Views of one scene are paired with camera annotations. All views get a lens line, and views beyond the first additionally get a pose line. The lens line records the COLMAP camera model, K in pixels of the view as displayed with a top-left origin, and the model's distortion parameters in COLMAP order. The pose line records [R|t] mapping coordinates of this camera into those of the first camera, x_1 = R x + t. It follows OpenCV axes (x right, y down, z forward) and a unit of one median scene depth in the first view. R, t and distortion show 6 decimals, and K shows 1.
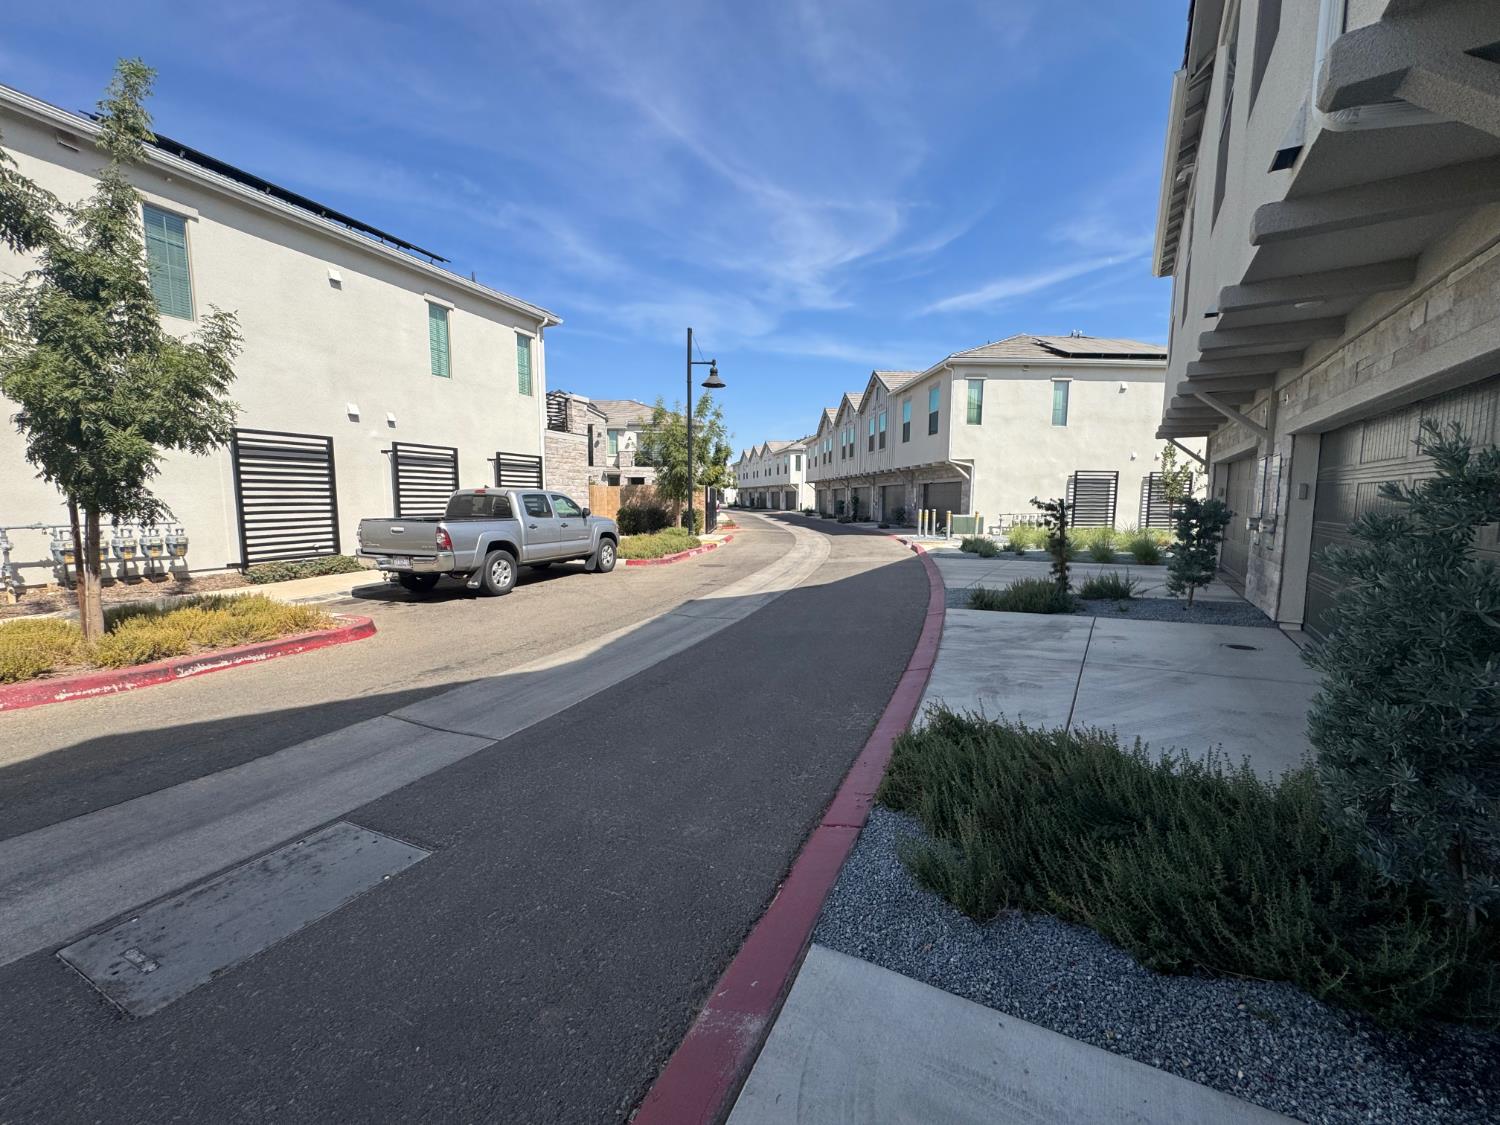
lens RADIAL K [[605.4, 0, 751.7], [0, 605.4, 564.0], [0, 0, 1]] dist [-0.001796, -0.000102]
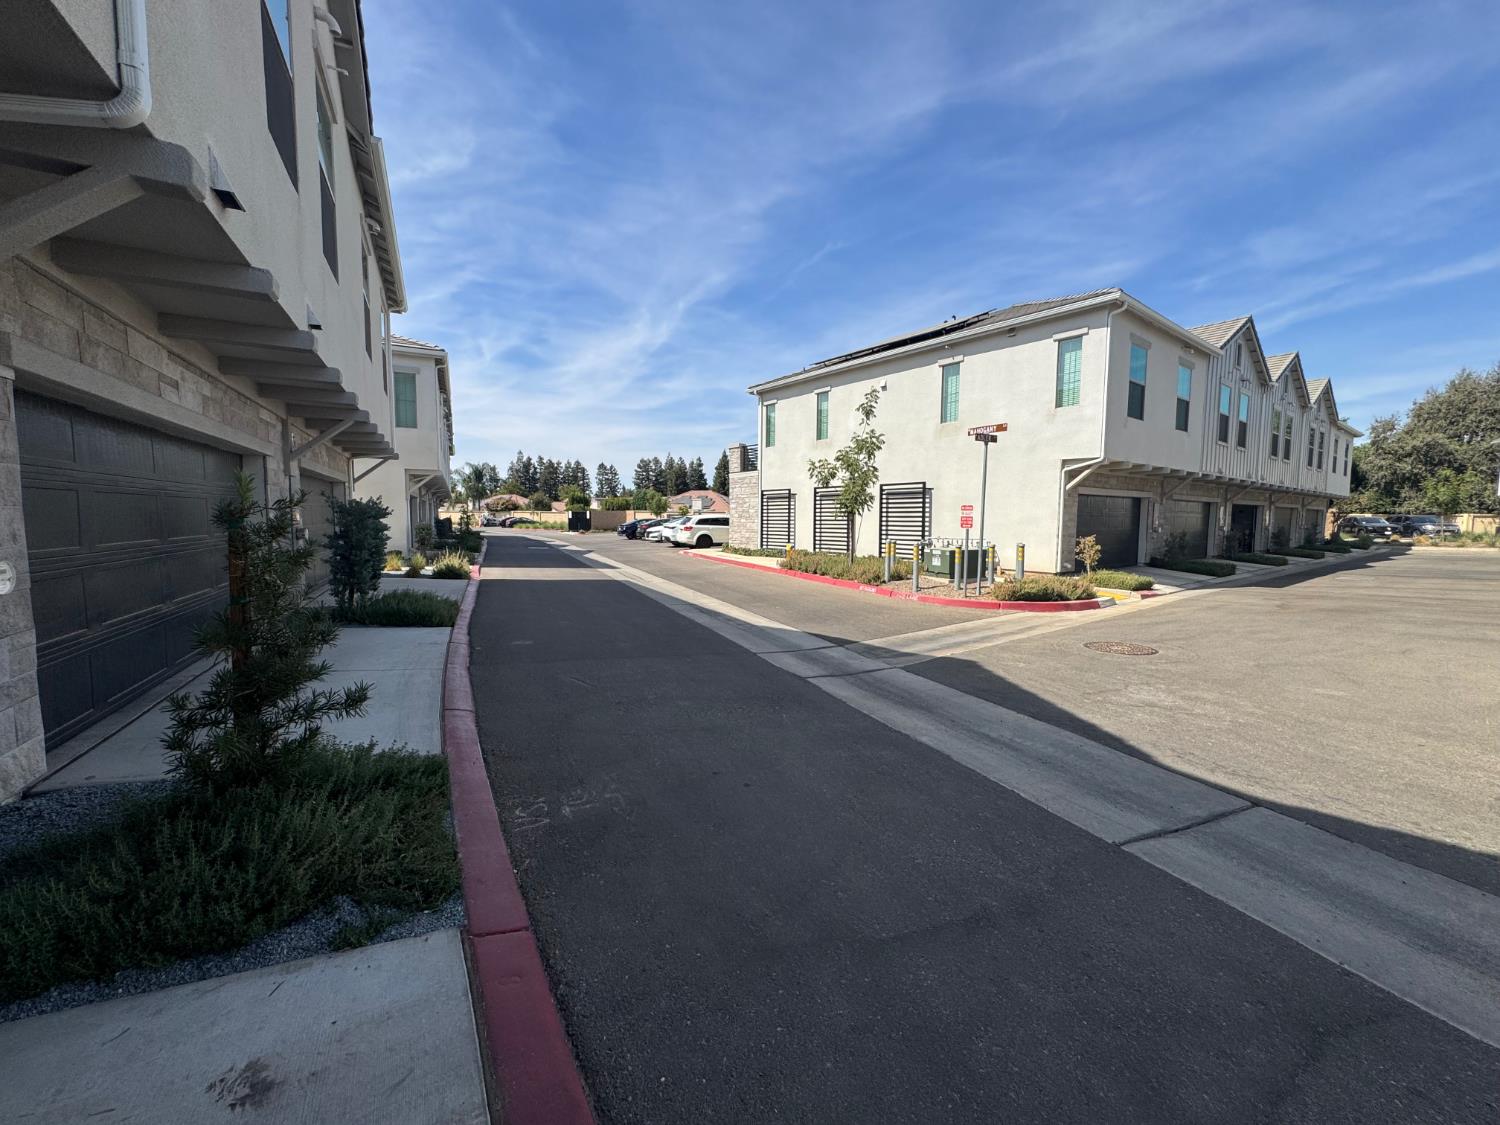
lens RADIAL K [[605.4, 0, 747.8], [0, 605.4, 563.0], [0, 0, 1]] dist [-0.001796, -0.000102]
pose [[-0.520358, 0.080445, -0.850150, 0.741492], [-0.084264, 0.985857, 0.144862, -0.169641], [0.849780, 0.147017, -0.506220, 1.286474]]
